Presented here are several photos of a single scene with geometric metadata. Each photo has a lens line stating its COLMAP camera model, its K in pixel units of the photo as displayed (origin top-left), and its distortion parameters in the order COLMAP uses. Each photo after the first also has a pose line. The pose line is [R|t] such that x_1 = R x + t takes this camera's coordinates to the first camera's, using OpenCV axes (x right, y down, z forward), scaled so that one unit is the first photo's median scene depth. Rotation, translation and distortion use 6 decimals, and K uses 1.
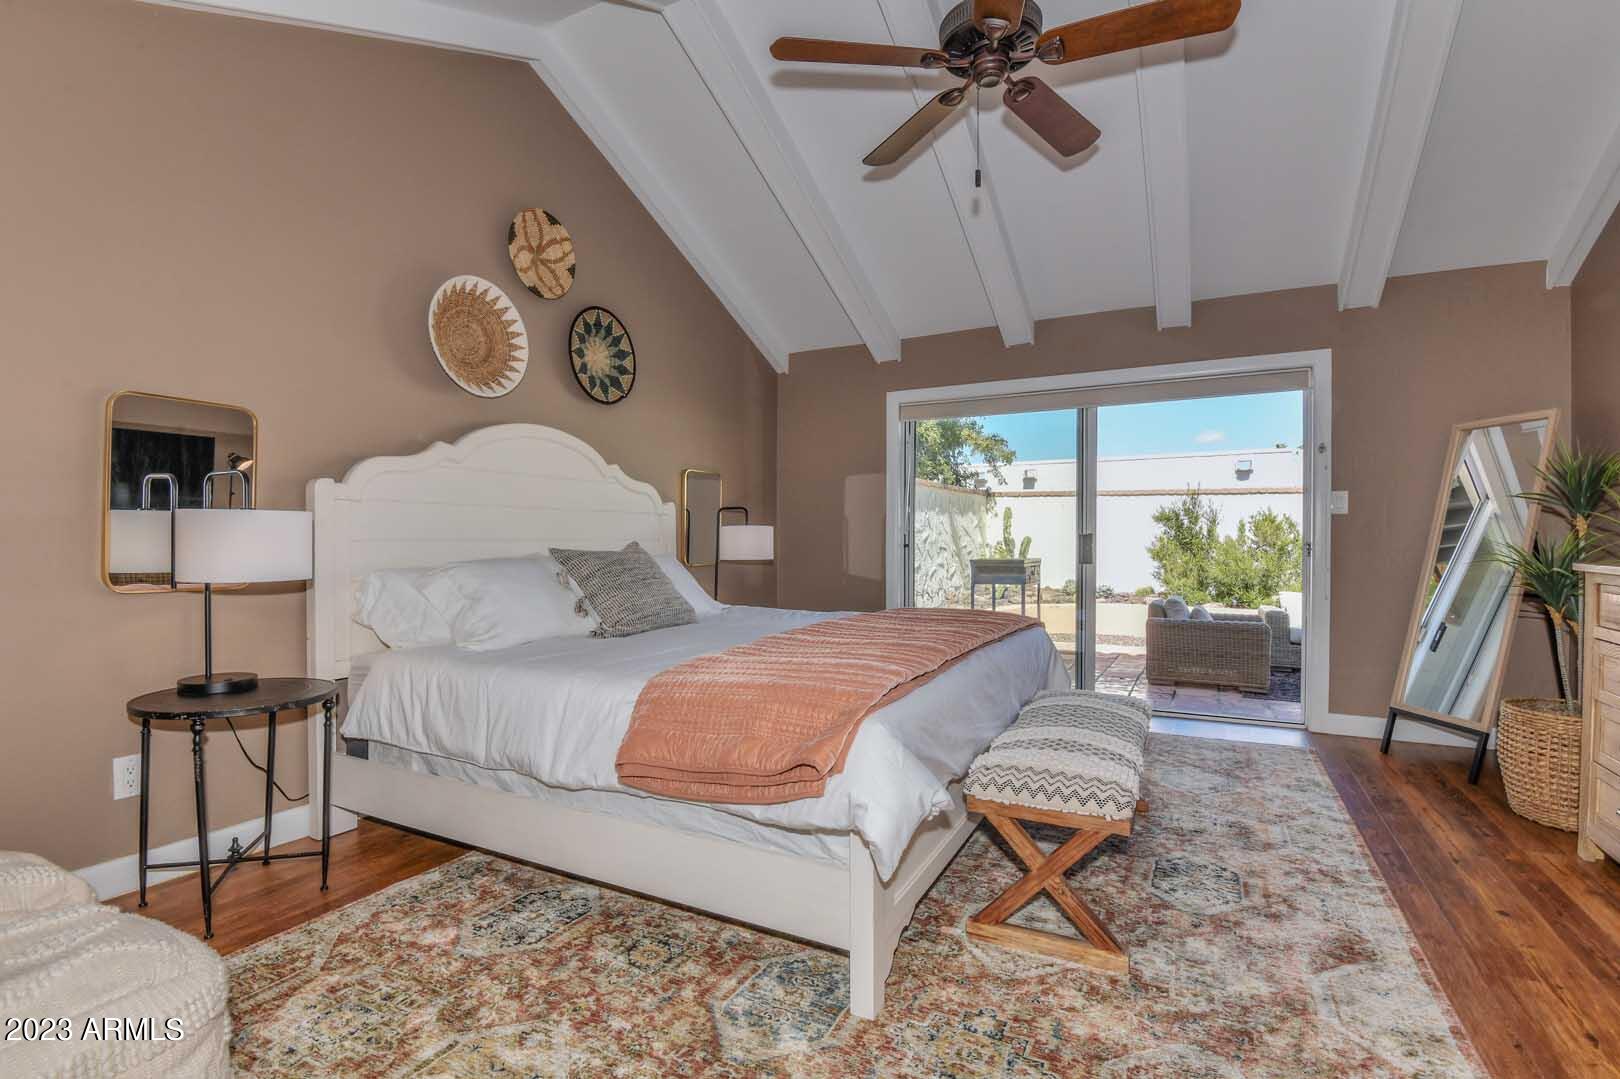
lens RADIAL K [[751.6, 0, 814.6], [0, 751.6, 540.8], [0, 0, 1]] dist [-0.002206, -0.015886]
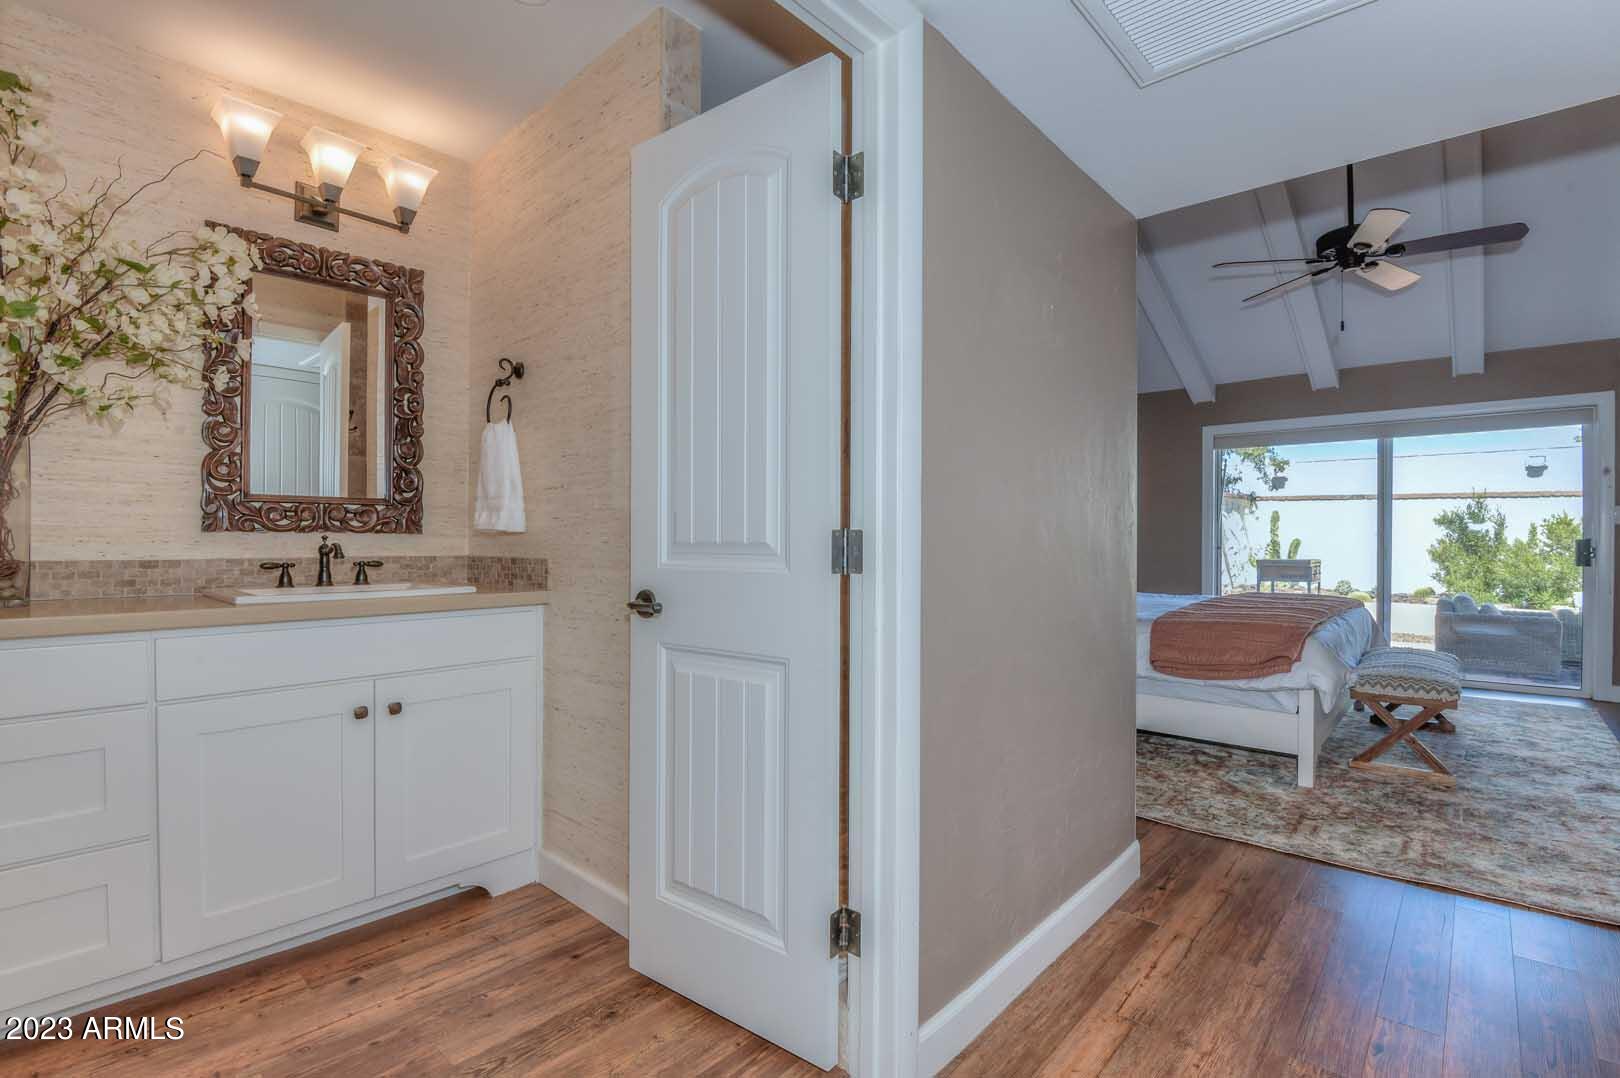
lens RADIAL K [[751.6, 0, 814.6], [0, 751.6, 540.3], [0, 0, 1]] dist [-0.002206, -0.015886]
pose [[0.967853, 0.004130, -0.251481, -0.152066], [-0.003708, 0.999991, 0.002151, -0.003879], [0.251487, -0.001150, 0.967860, -0.270142]]
